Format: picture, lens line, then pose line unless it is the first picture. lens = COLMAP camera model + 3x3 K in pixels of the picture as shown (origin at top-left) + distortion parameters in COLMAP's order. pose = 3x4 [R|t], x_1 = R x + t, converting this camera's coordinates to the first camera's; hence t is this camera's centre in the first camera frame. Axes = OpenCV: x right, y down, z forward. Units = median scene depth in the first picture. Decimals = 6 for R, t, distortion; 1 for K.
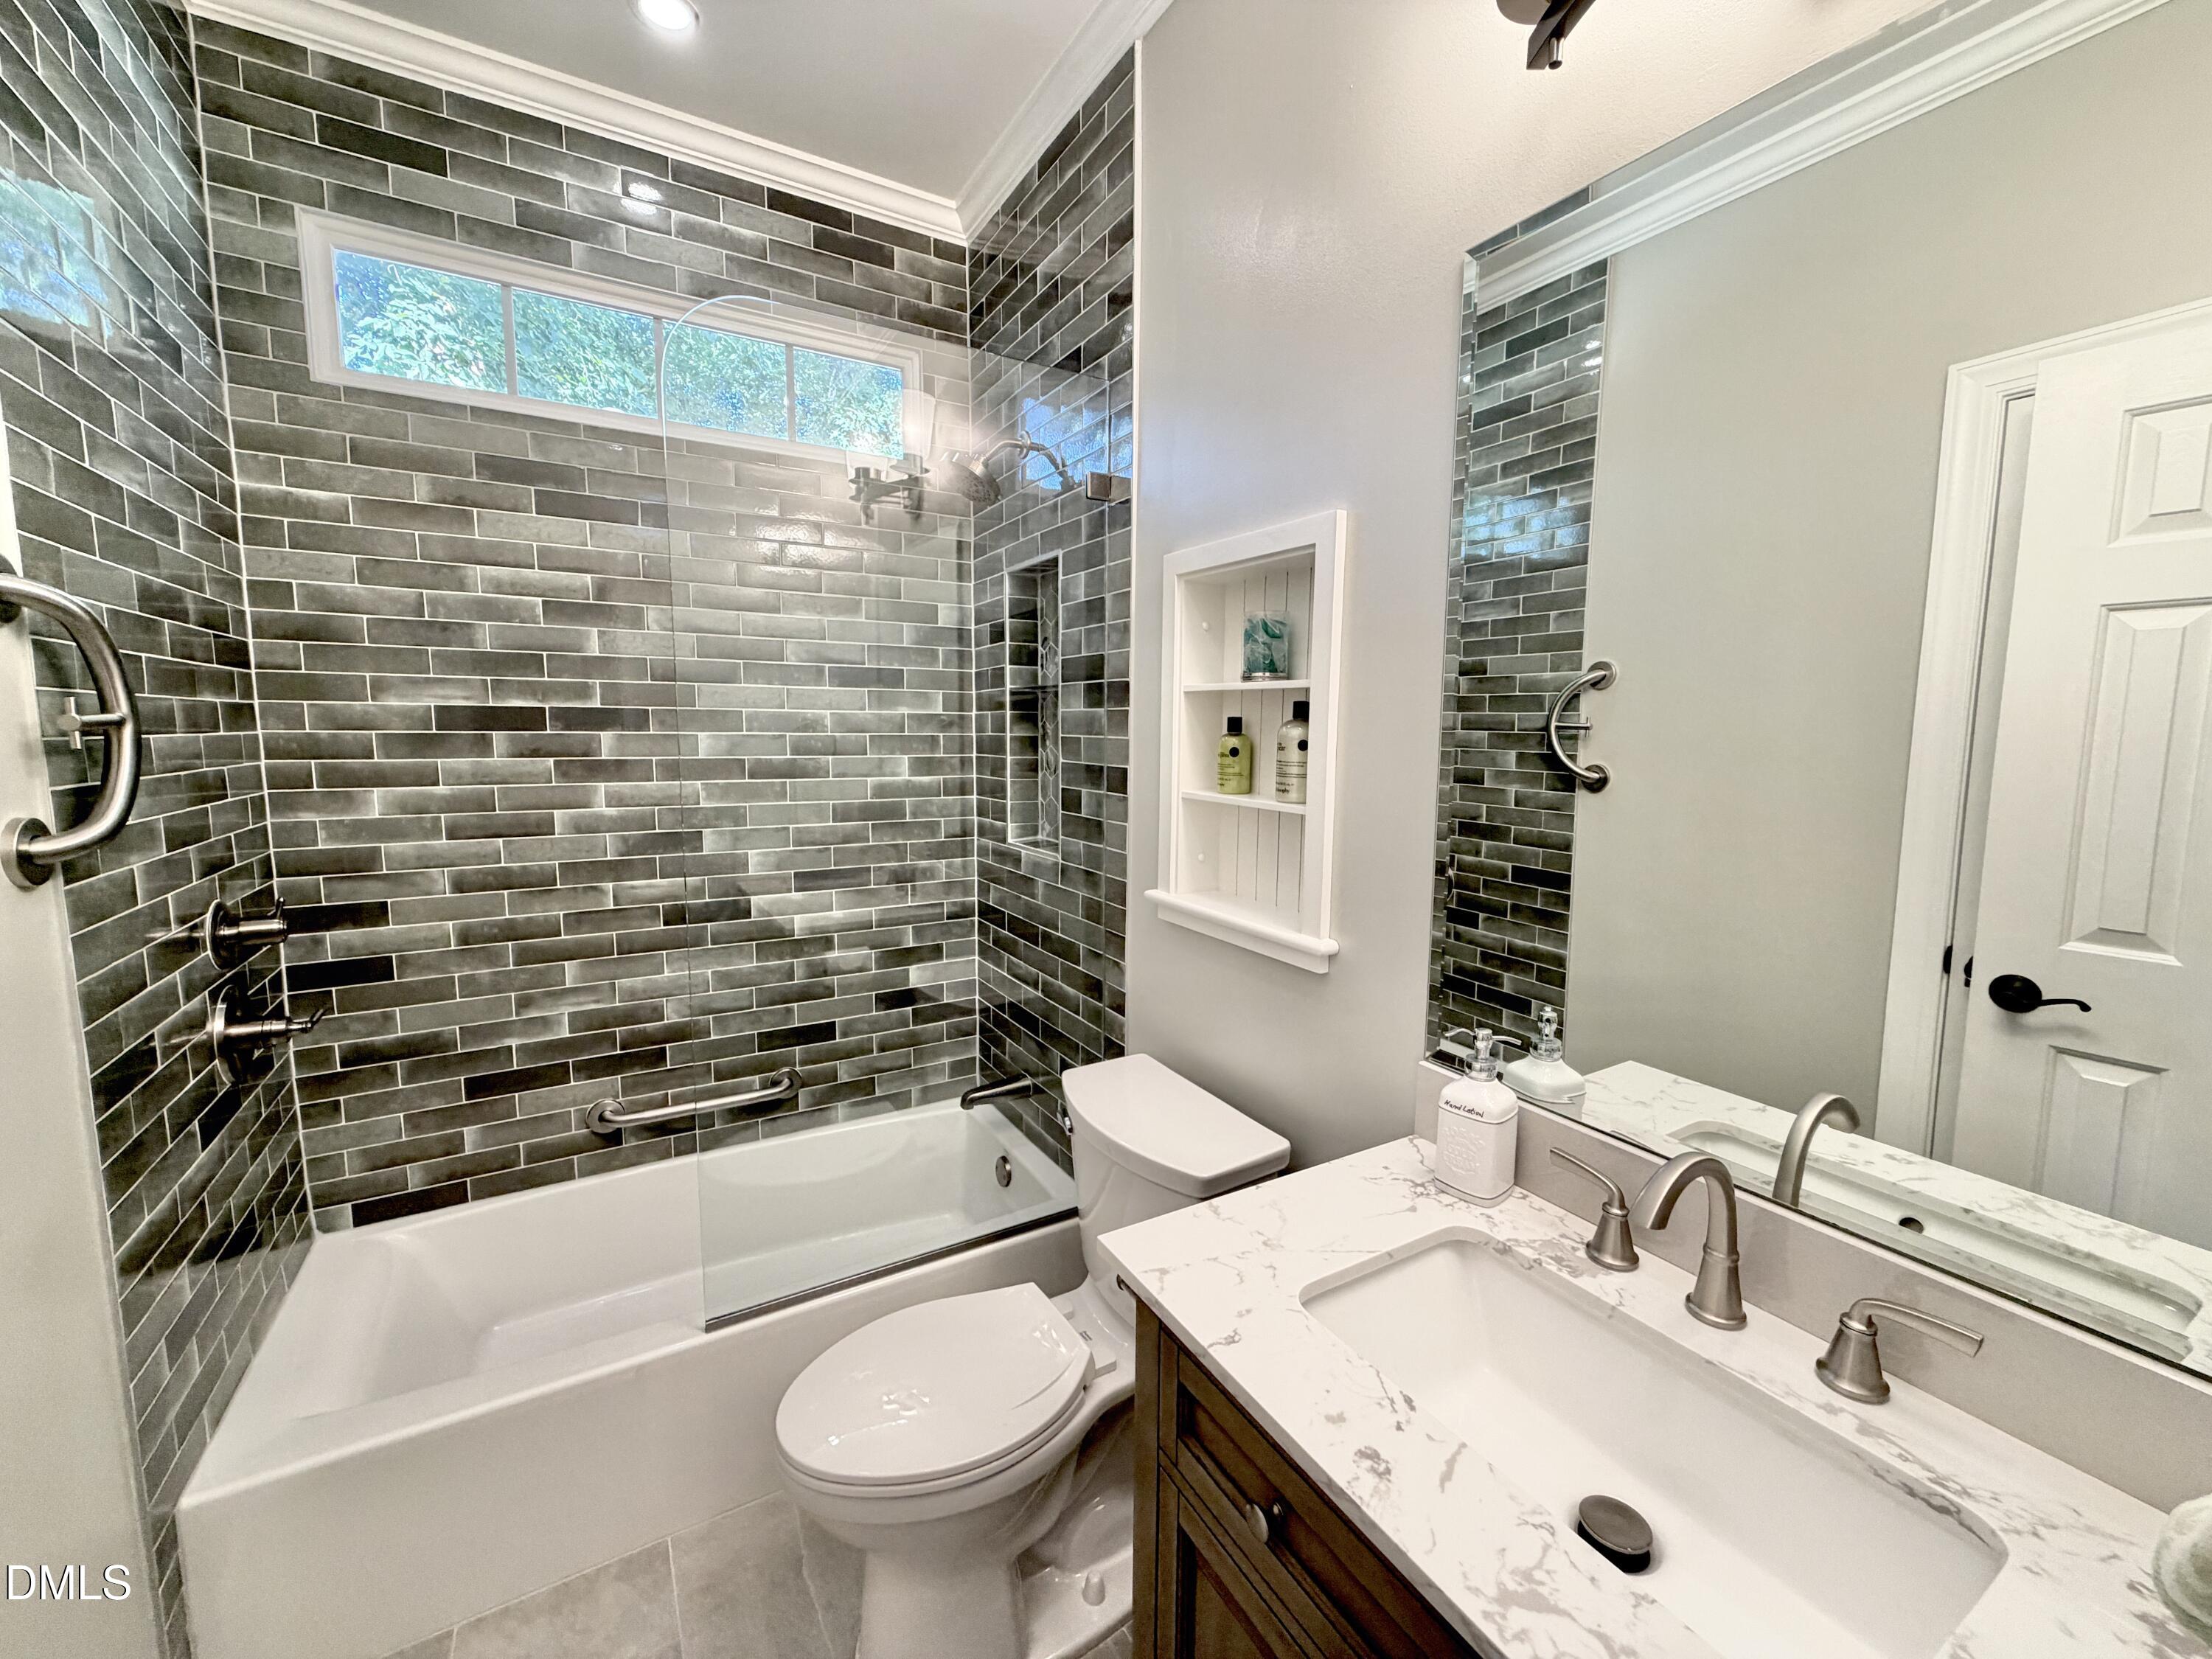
lens RADIAL K [[881.6, 0, 1104.4], [0, 881.6, 827.0], [0, 0, 1]] dist [0.001072, 0.000407]
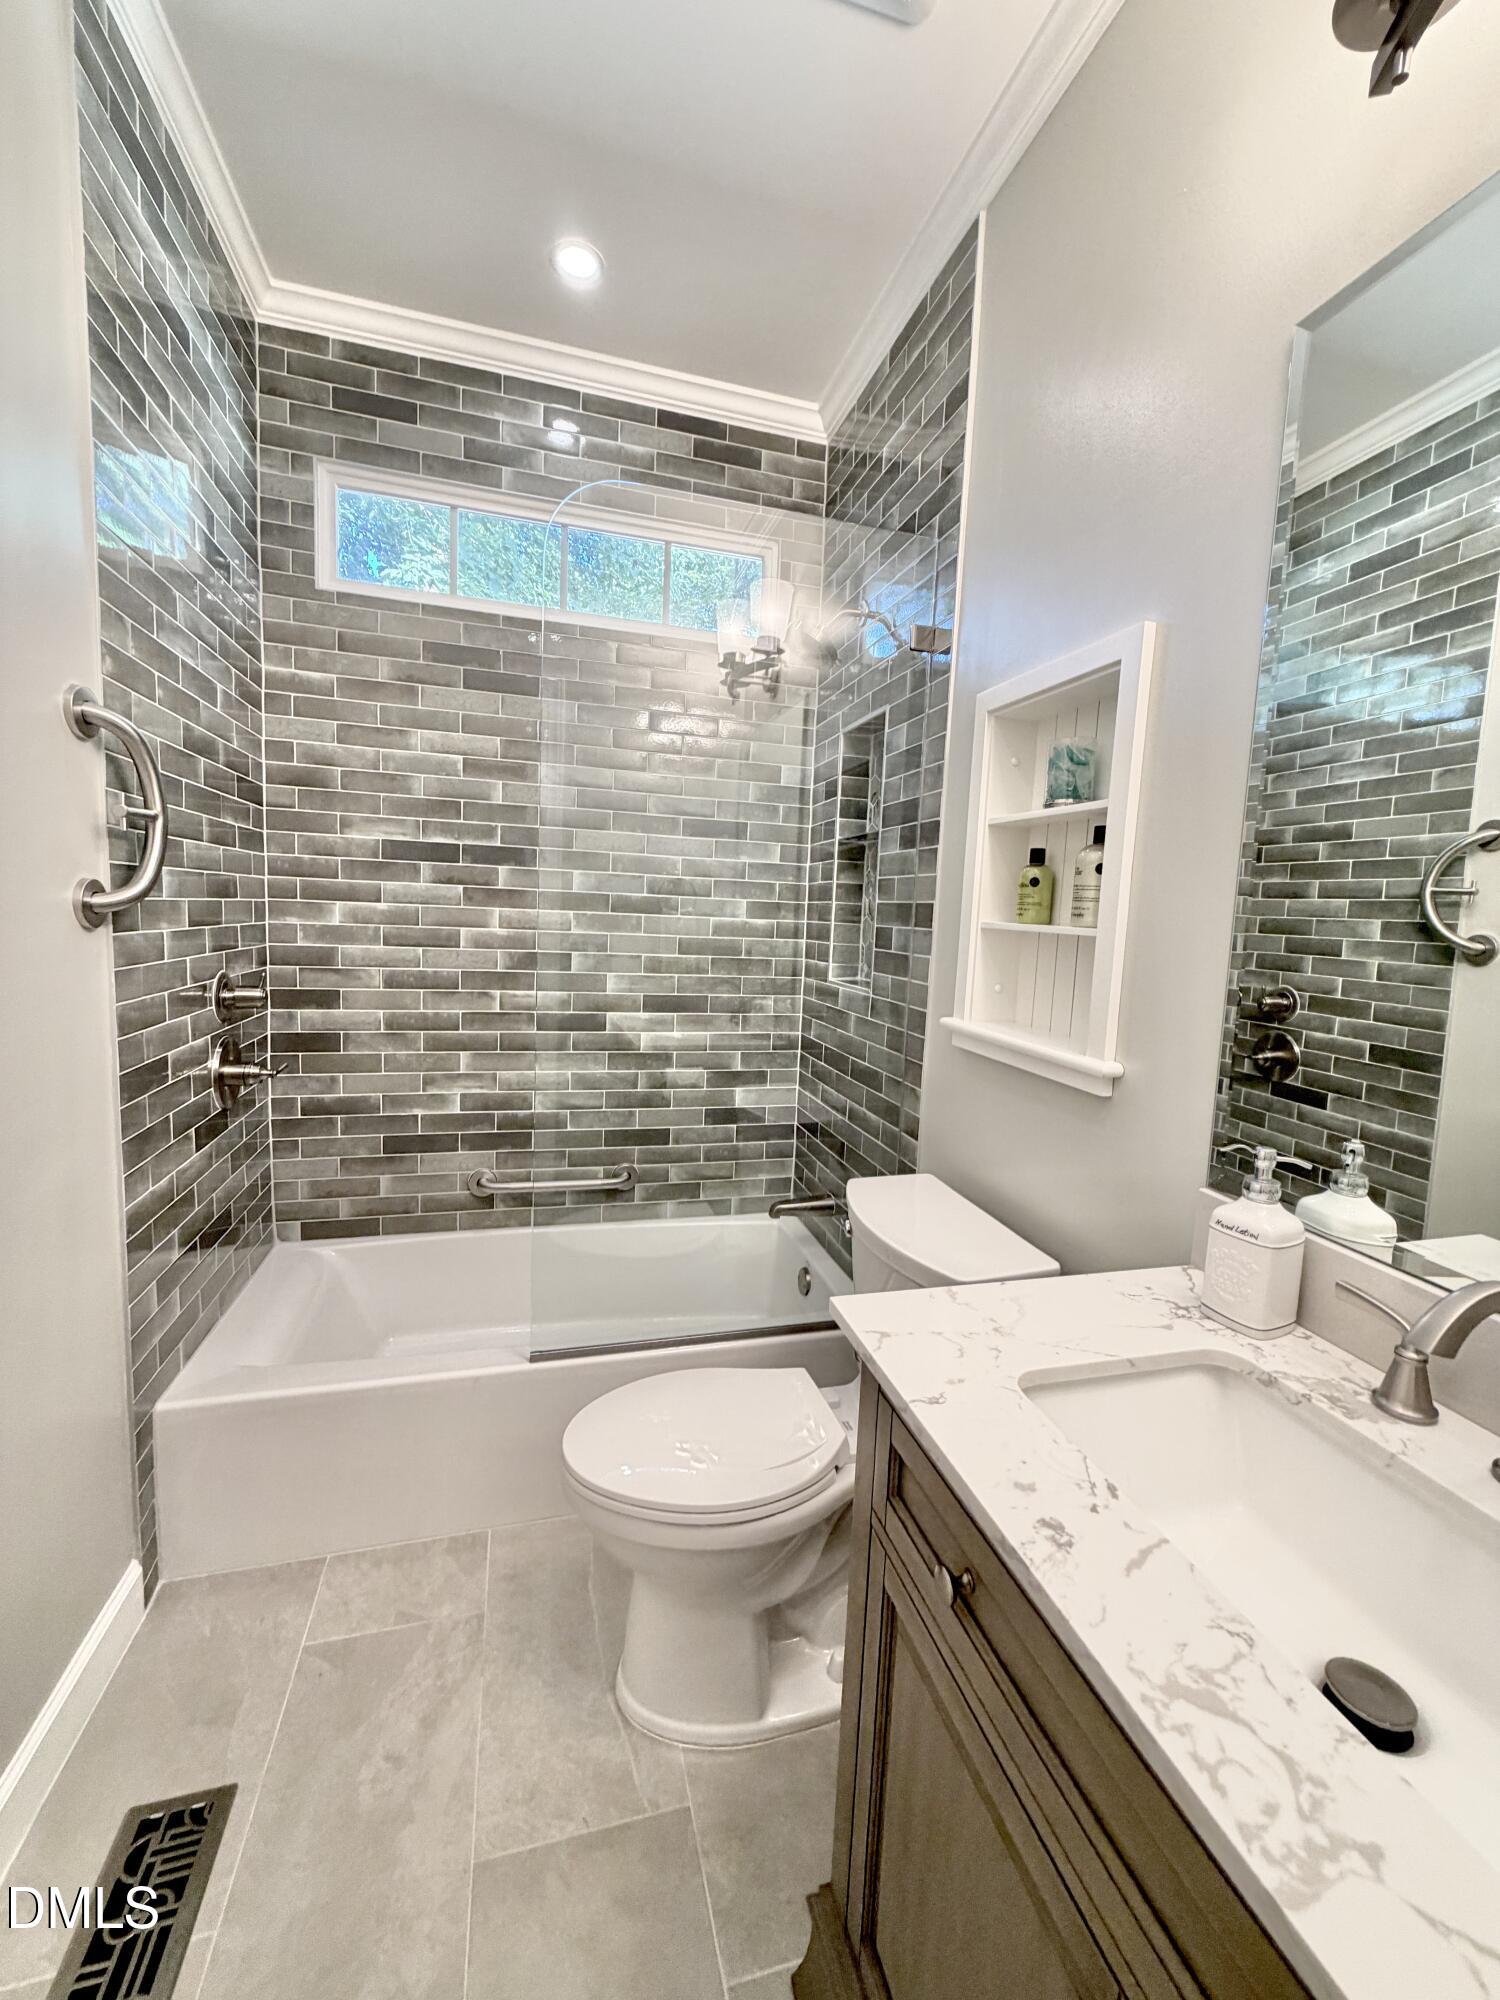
lens RADIAL K [[797.1, 0, 751.2], [0, 797.1, 993.4], [0, 0, 1]] dist [0.001072, 0.000407]
pose [[0.965470, 0.059929, -0.253528, 0.068043], [-0.064729, 0.997846, -0.010629, 0.068652], [0.252345, 0.026672, 0.967270, 0.030274]]
